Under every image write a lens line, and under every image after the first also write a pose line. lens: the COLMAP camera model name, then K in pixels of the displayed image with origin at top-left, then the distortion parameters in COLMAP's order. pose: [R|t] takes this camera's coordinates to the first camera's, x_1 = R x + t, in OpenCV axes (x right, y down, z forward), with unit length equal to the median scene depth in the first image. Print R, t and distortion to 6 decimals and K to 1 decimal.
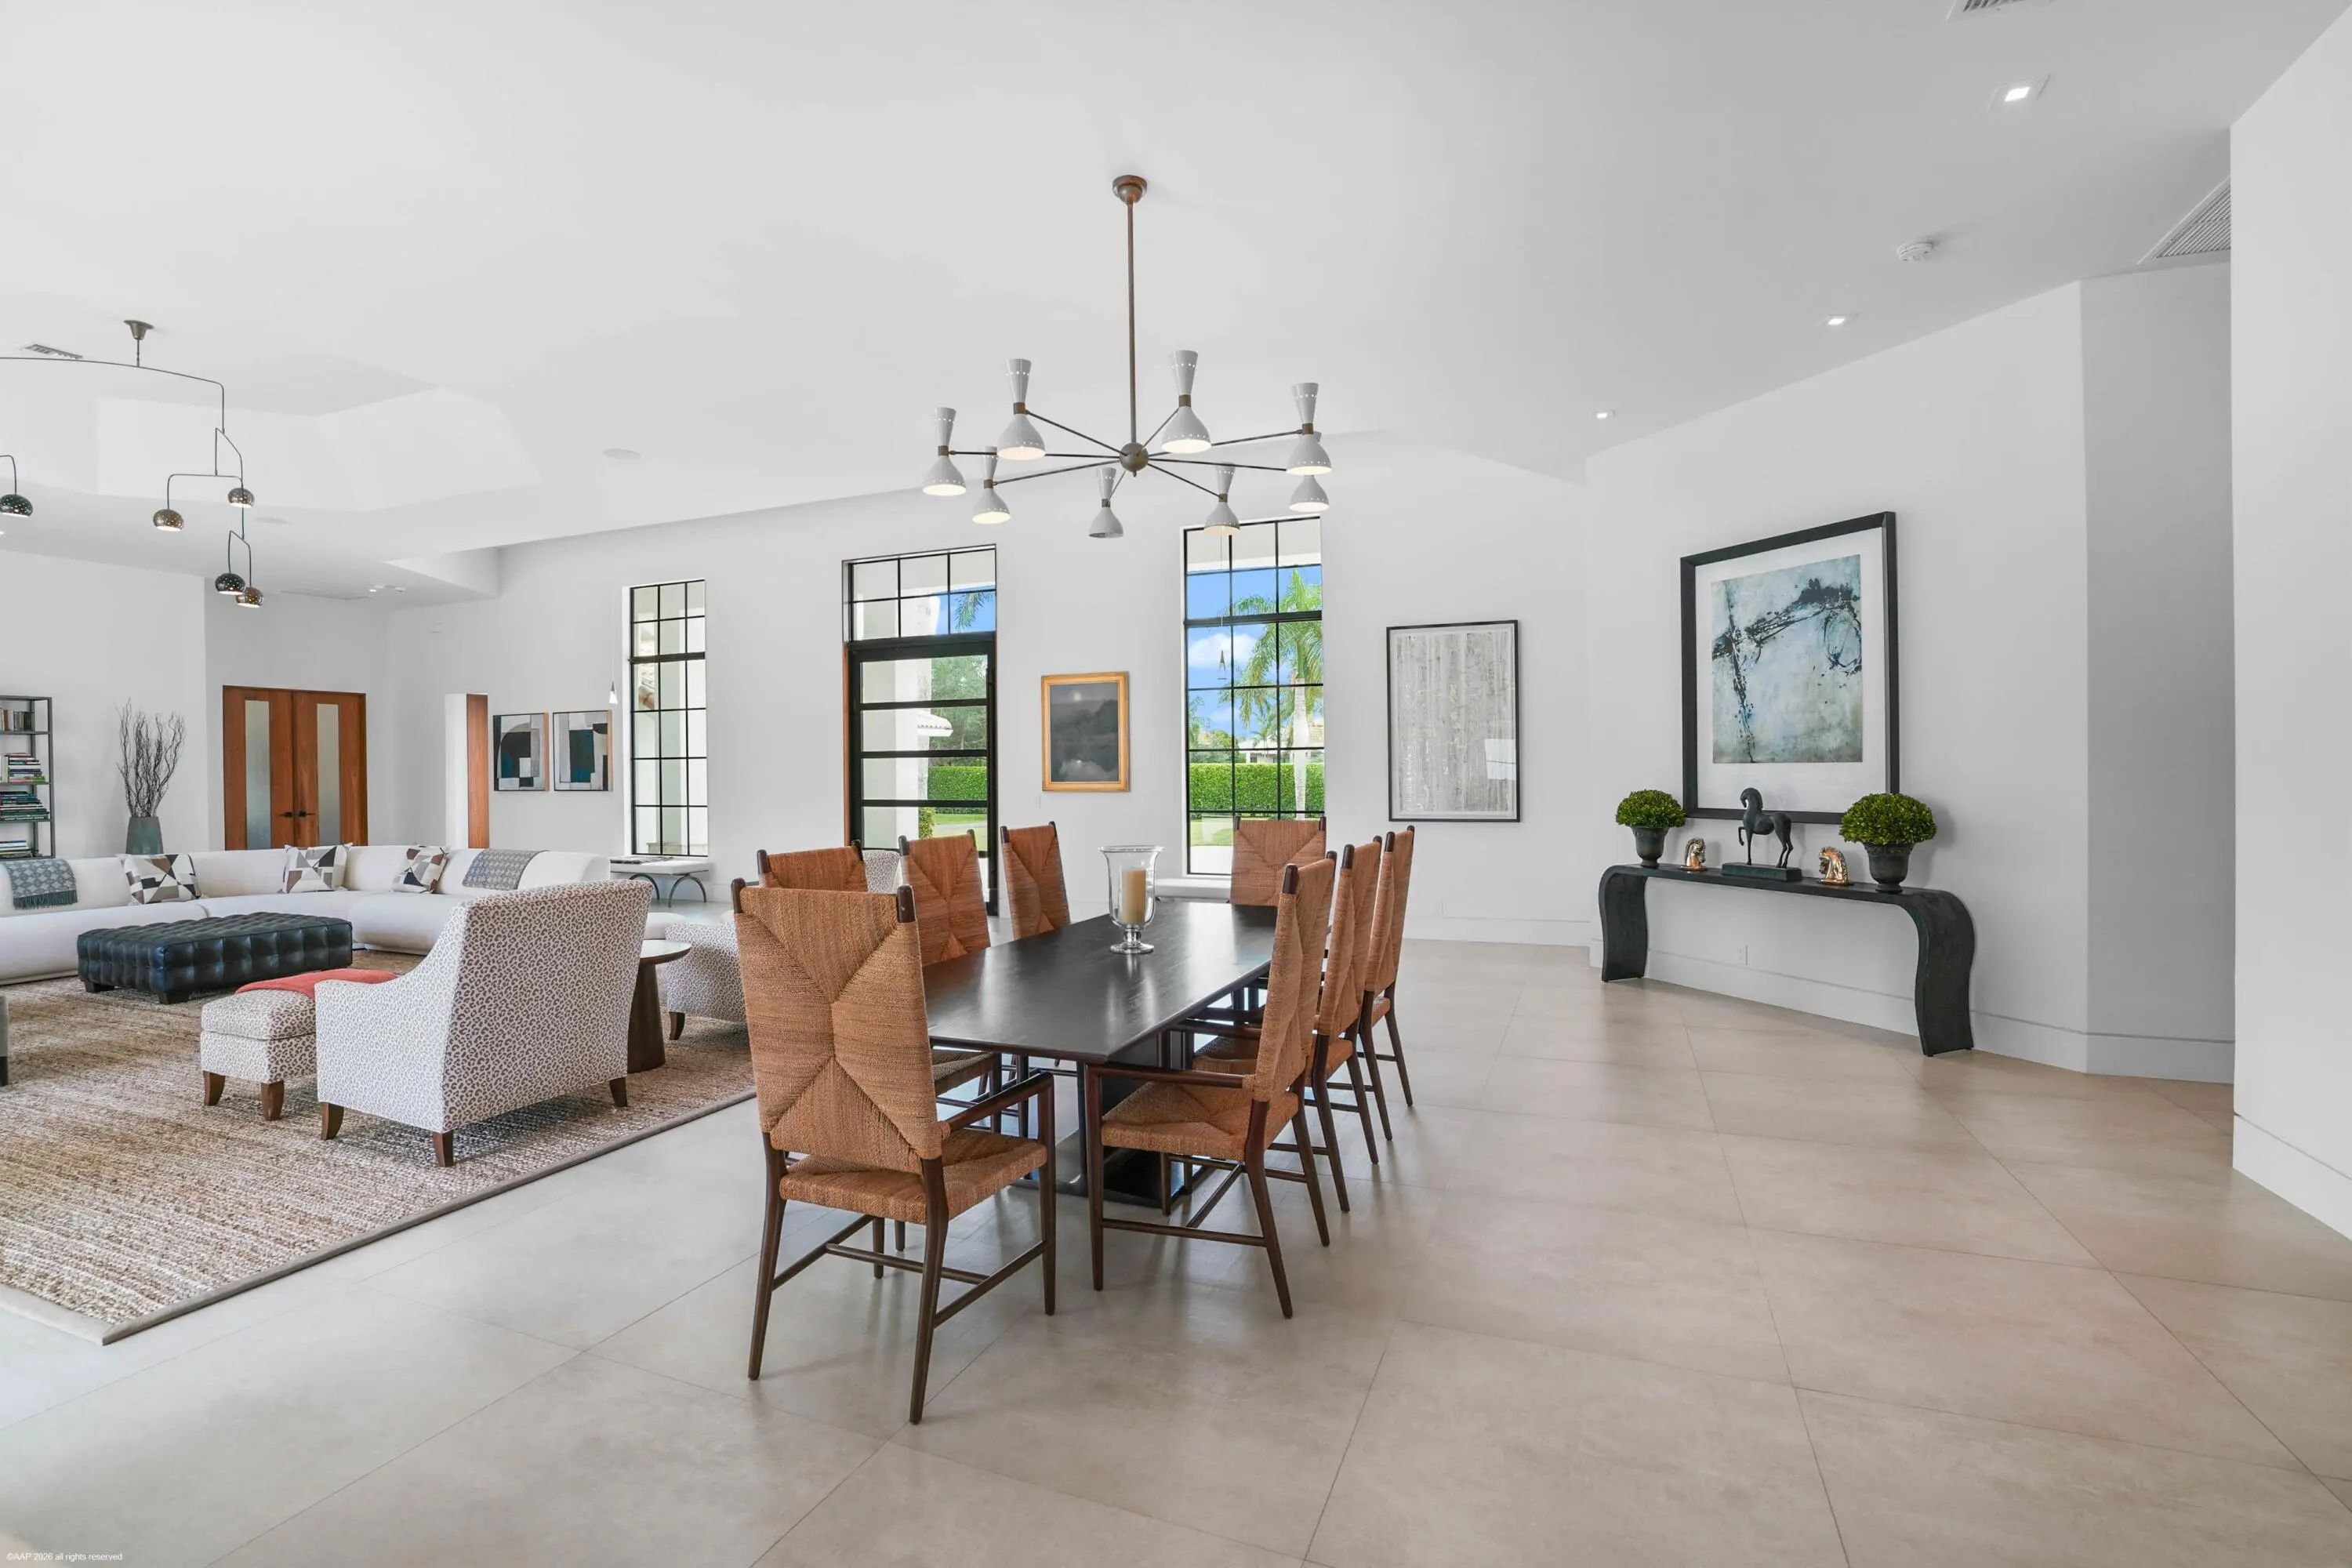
lens RADIAL K [[1085.6, 0, 1178.1], [0, 1085.6, 779.0], [0, 0, 1]] dist [-0.059567, 0.022264]
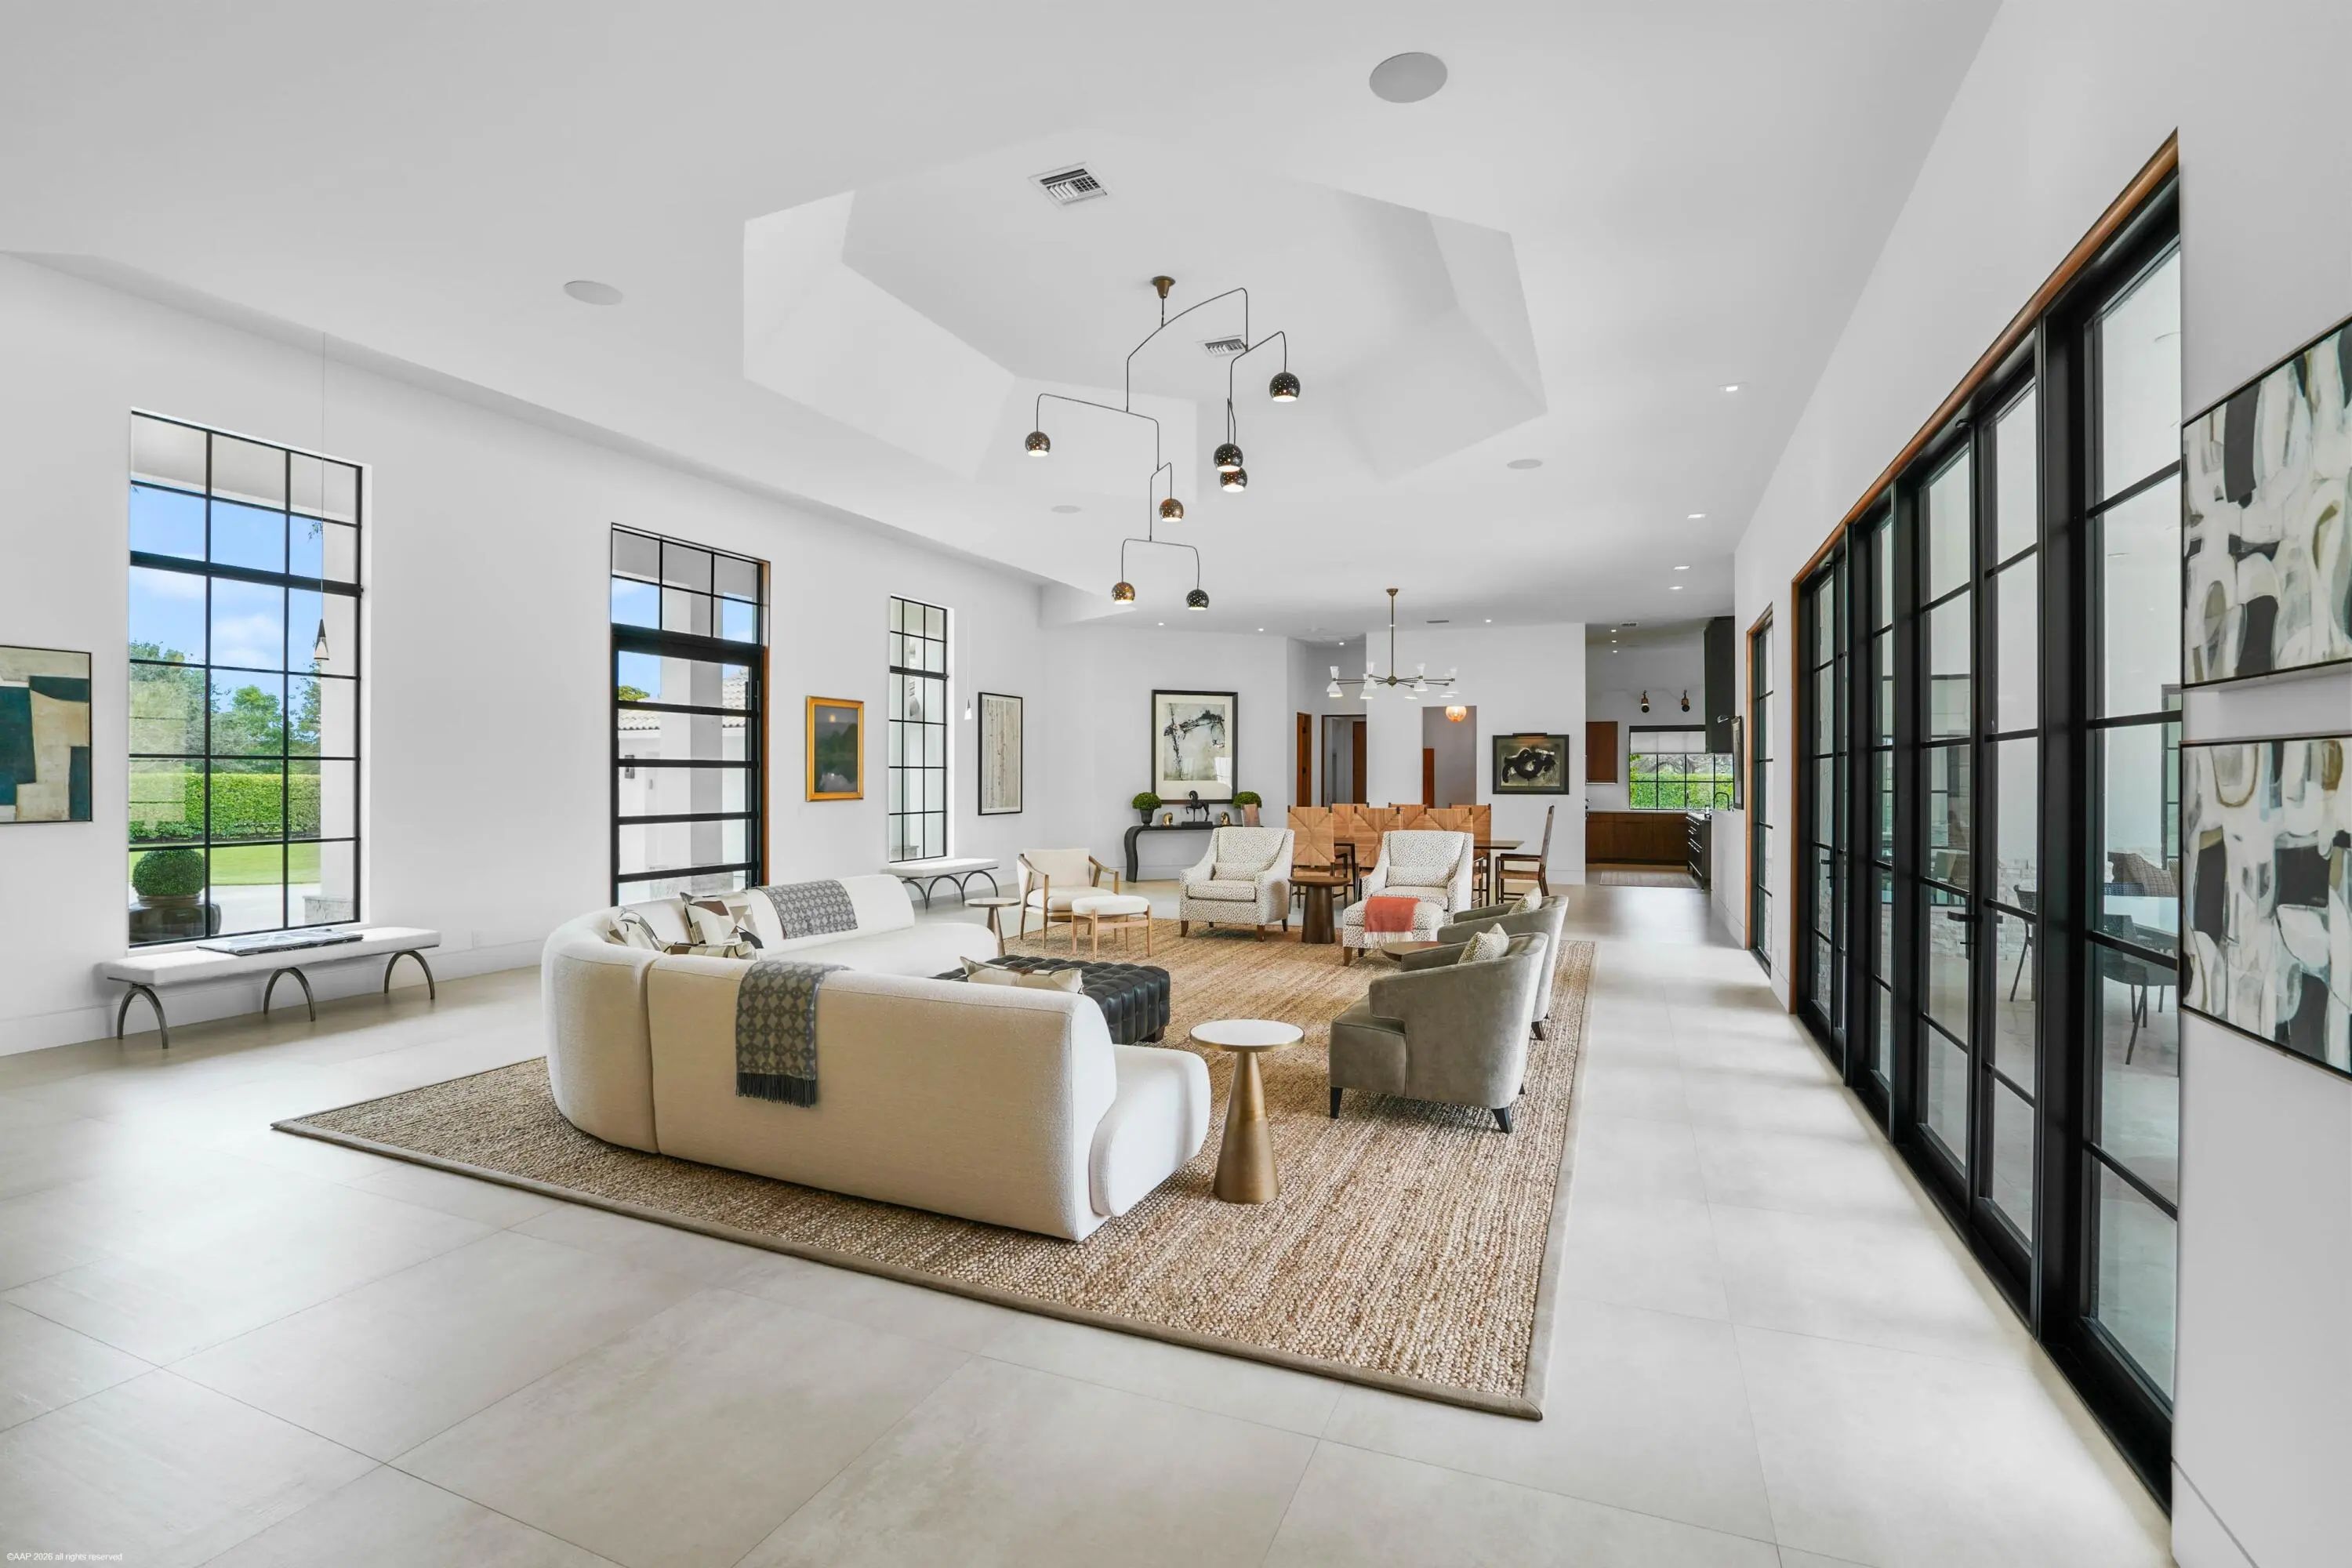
lens RADIAL K [[1085.6, 0, 1179.5], [0, 1085.6, 786.9], [0, 0, 1]] dist [-0.059567, 0.022264]
pose [[0.001393, -0.000155, 0.999999, -1.649461], [0.008096, 0.999967, 0.000143, -0.000867], [-0.999966, 0.008096, 0.001394, 0.856875]]
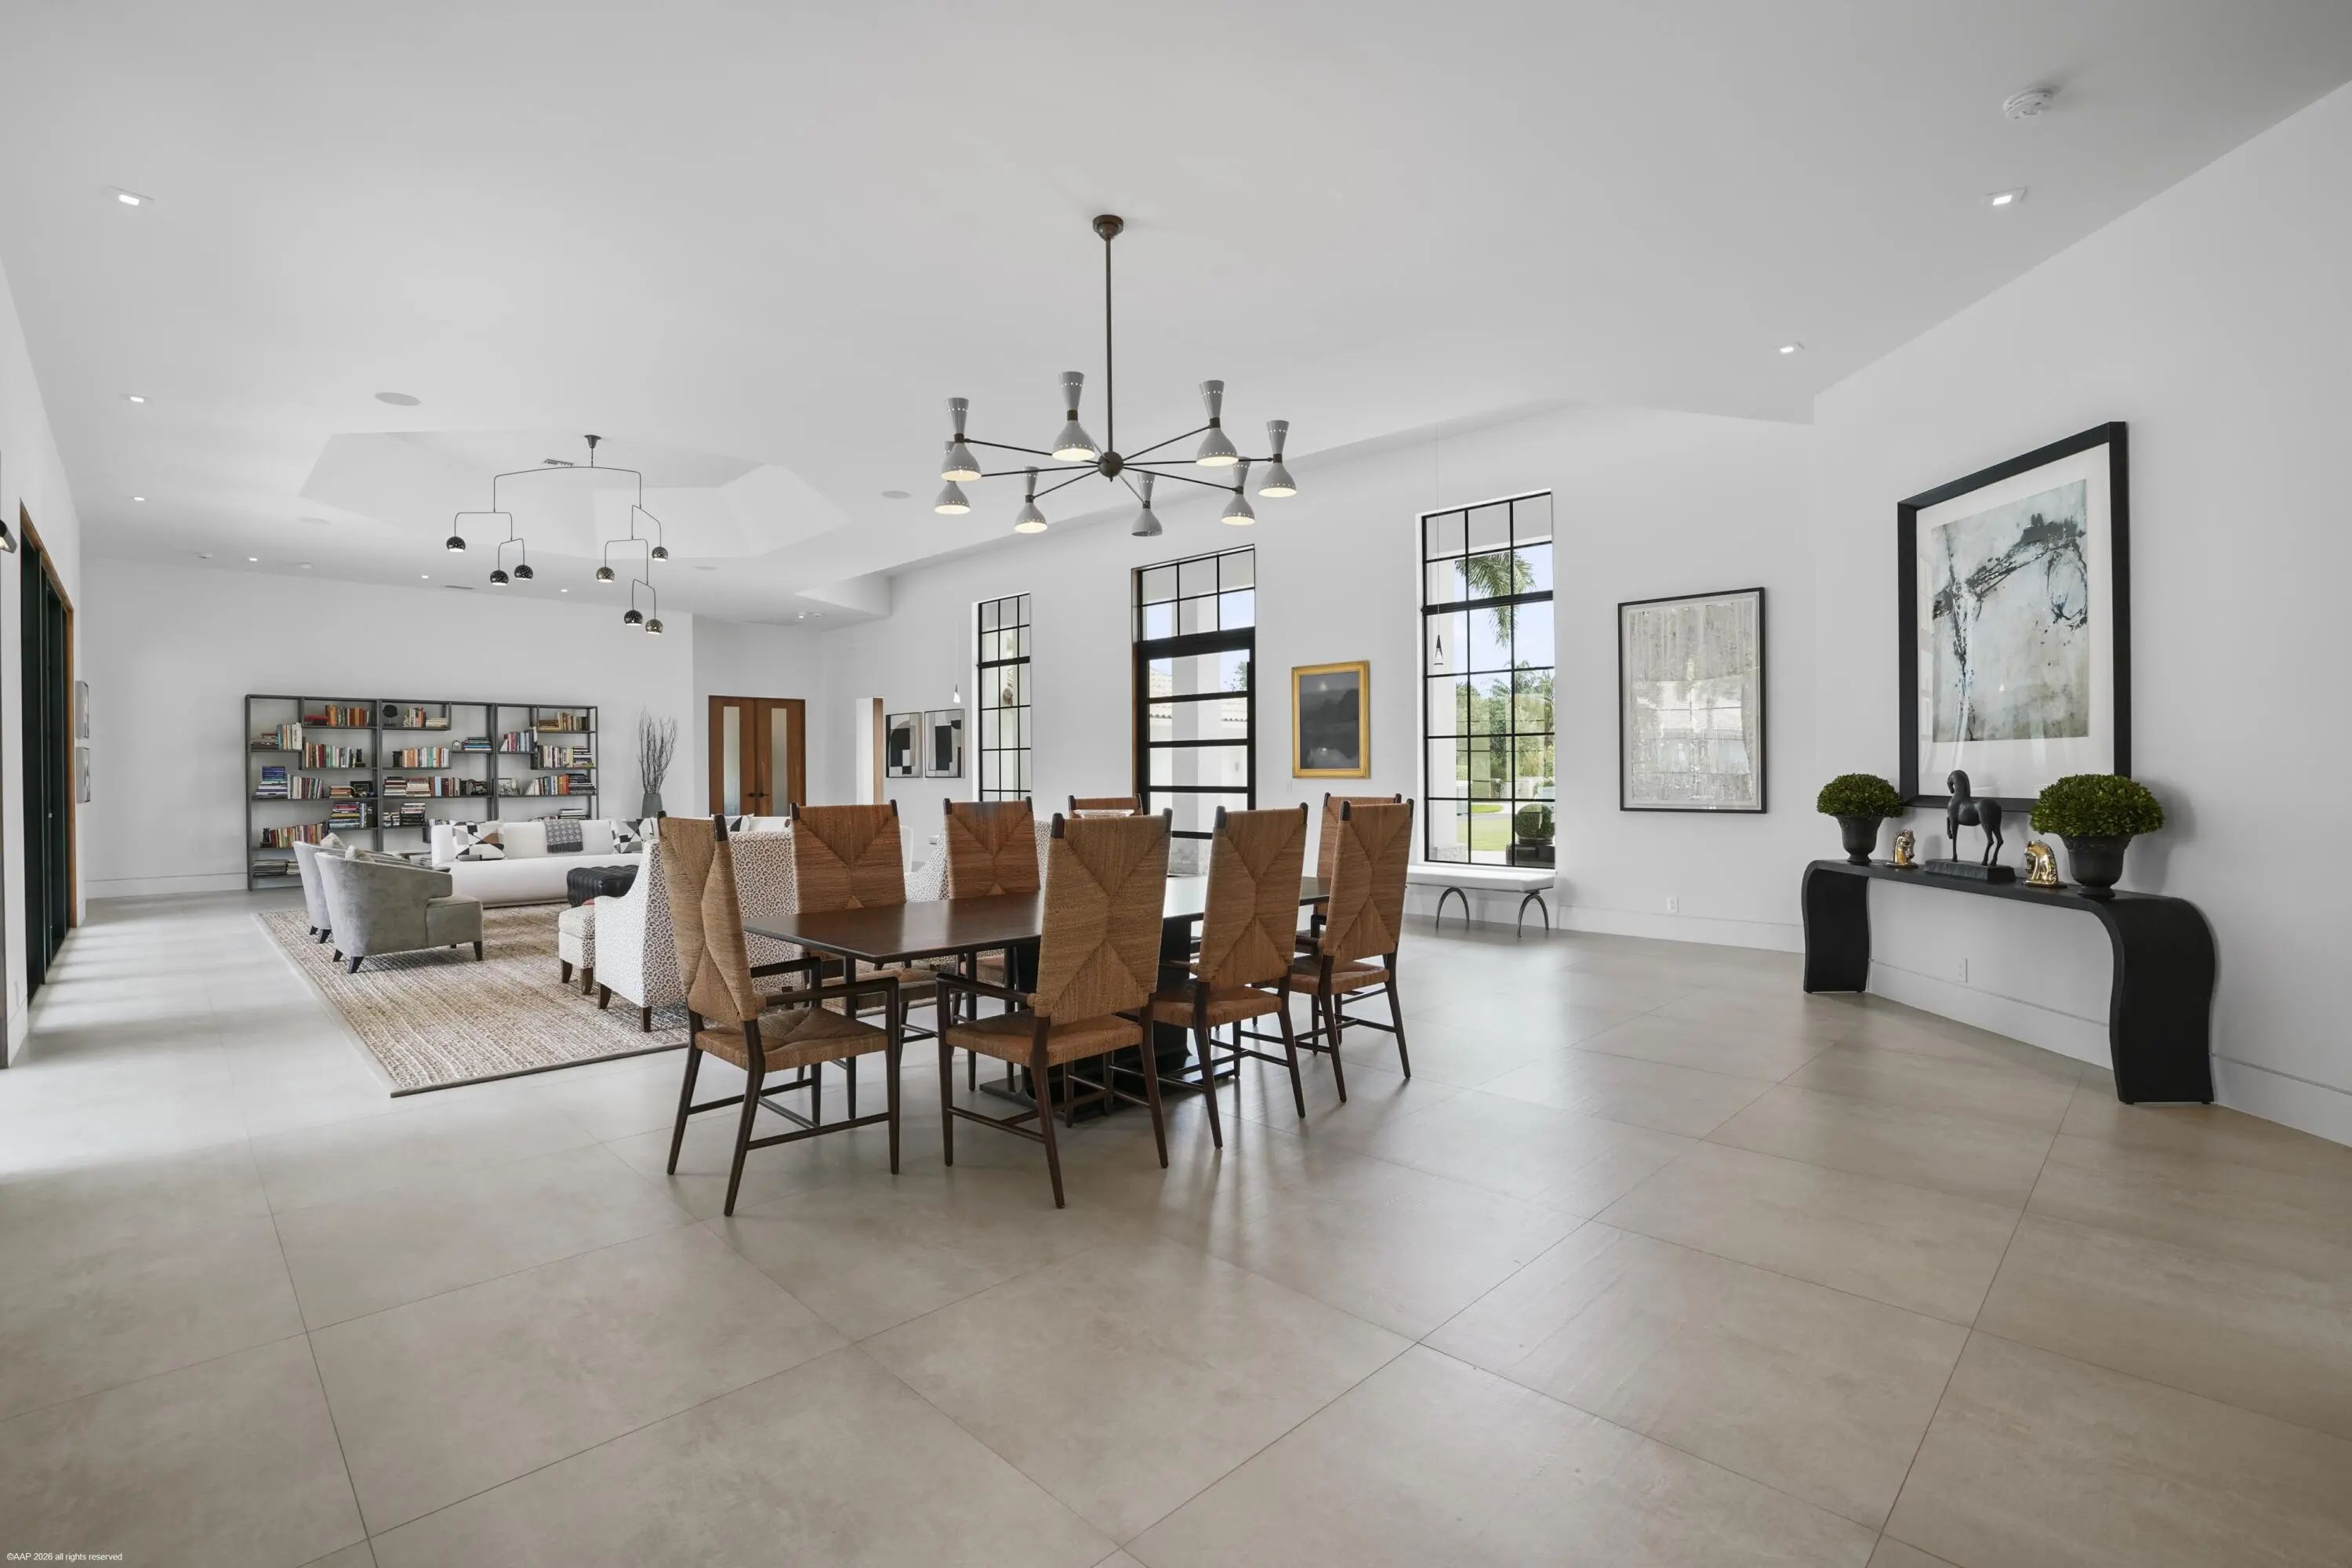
lens RADIAL K [[1085.6, 0, 1171.2], [0, 1085.6, 778.5], [0, 0, 1]] dist [-0.059567, 0.022264]
pose [[0.918804, 0.006466, -0.394662, 0.246433], [-0.006315, 0.999979, 0.001680, 0.014668], [0.394664, 0.000949, 0.918825, -0.005461]]
